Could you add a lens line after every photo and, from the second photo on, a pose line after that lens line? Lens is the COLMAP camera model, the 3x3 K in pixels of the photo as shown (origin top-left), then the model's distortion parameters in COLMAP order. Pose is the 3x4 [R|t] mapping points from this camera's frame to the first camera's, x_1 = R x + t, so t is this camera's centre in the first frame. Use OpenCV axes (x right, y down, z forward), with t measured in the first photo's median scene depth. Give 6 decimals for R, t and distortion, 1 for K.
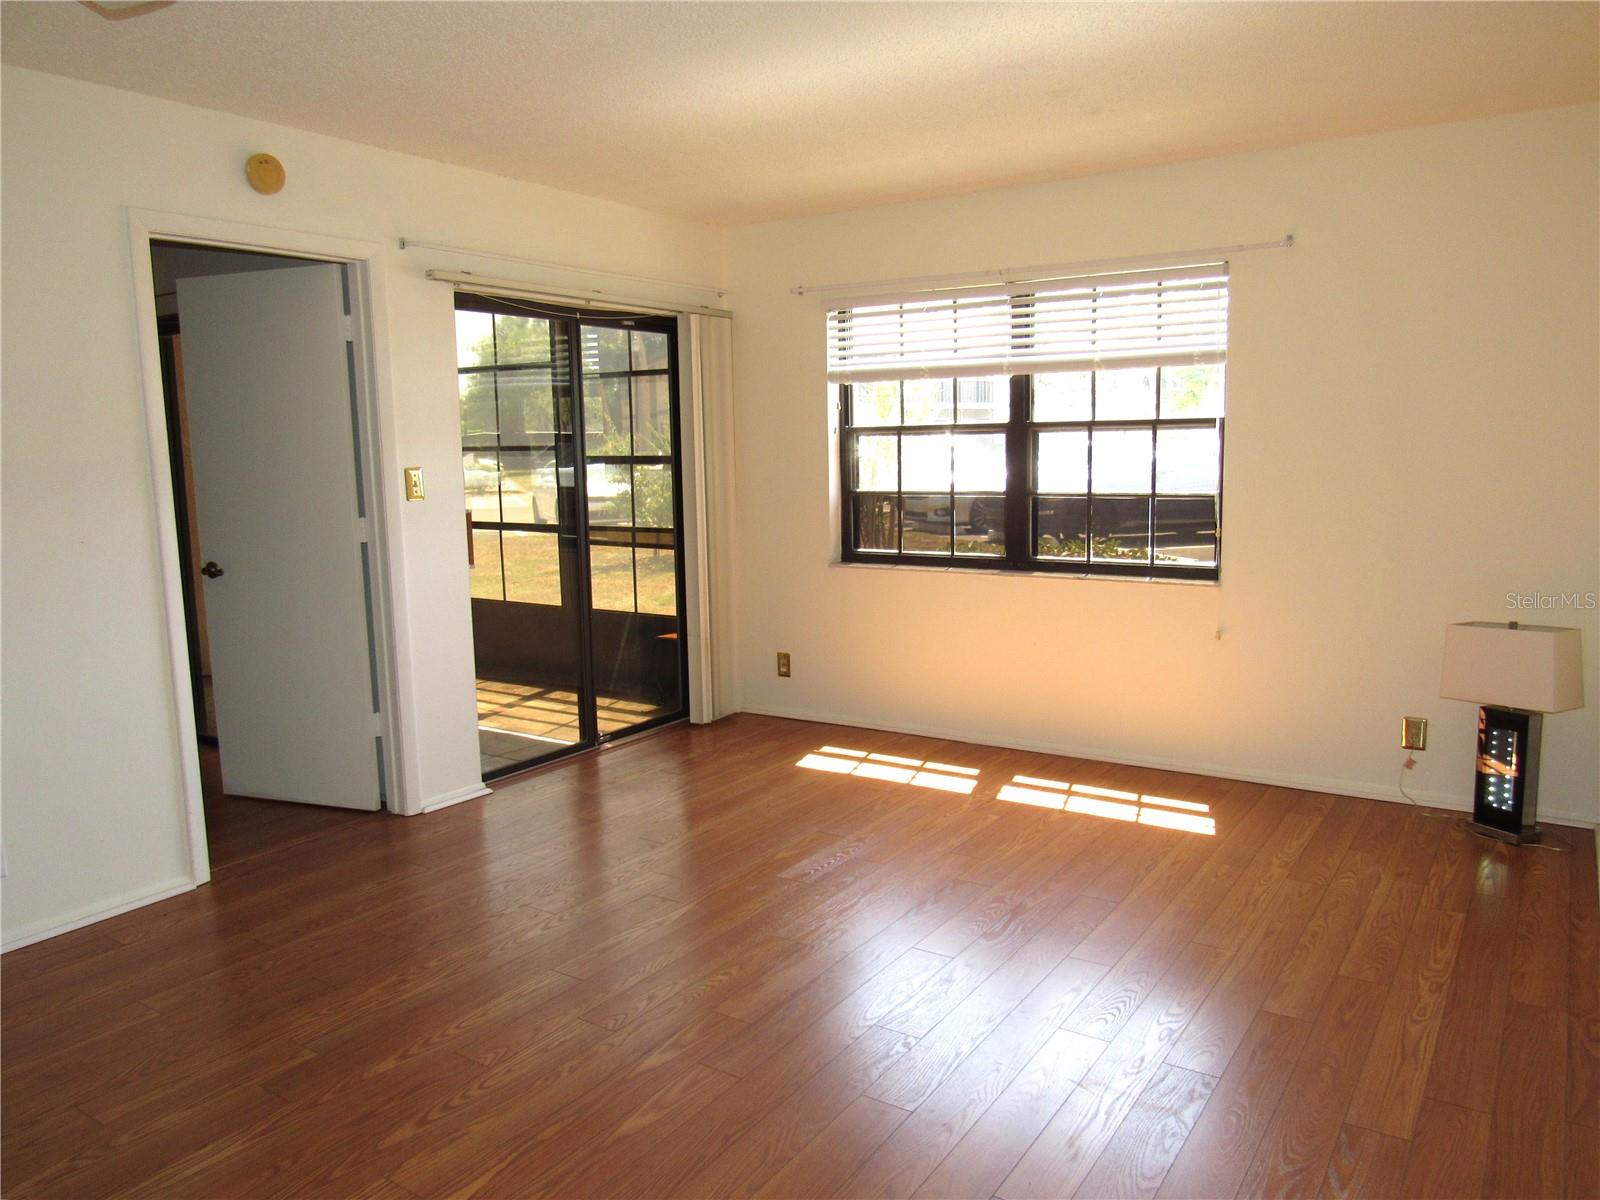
lens RADIAL K [[1154.2, 0, 800.0], [0, 1154.2, 600.0], [0, 0, 1]] dist [-0.031162, 0.007580]
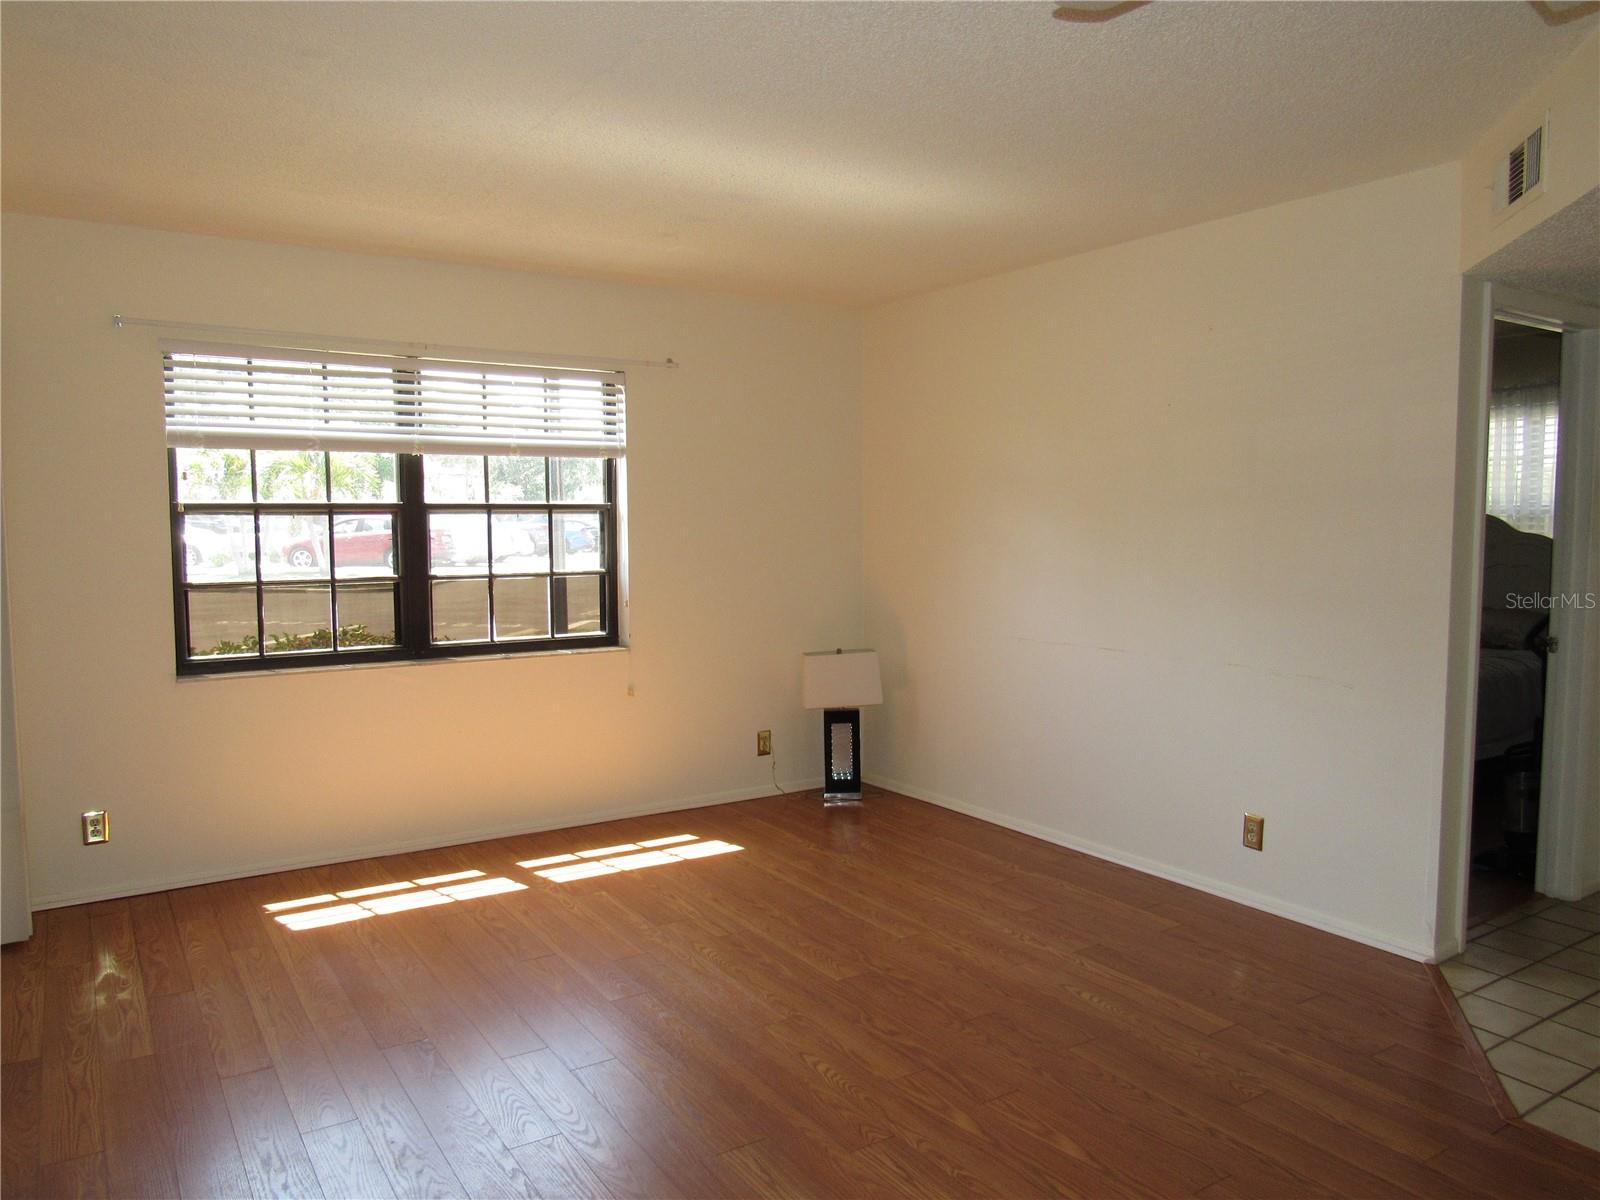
lens RADIAL K [[1133.1, 0, 800.0], [0, 1133.1, 600.0], [0, 0, 1]] dist [-0.043643, 0.001431]
pose [[0.389516, -0.049260, 0.919701, -0.566740], [0.119857, 0.992788, 0.002413, -0.040883], [-0.913188, 0.109293, 0.392611, 0.369281]]
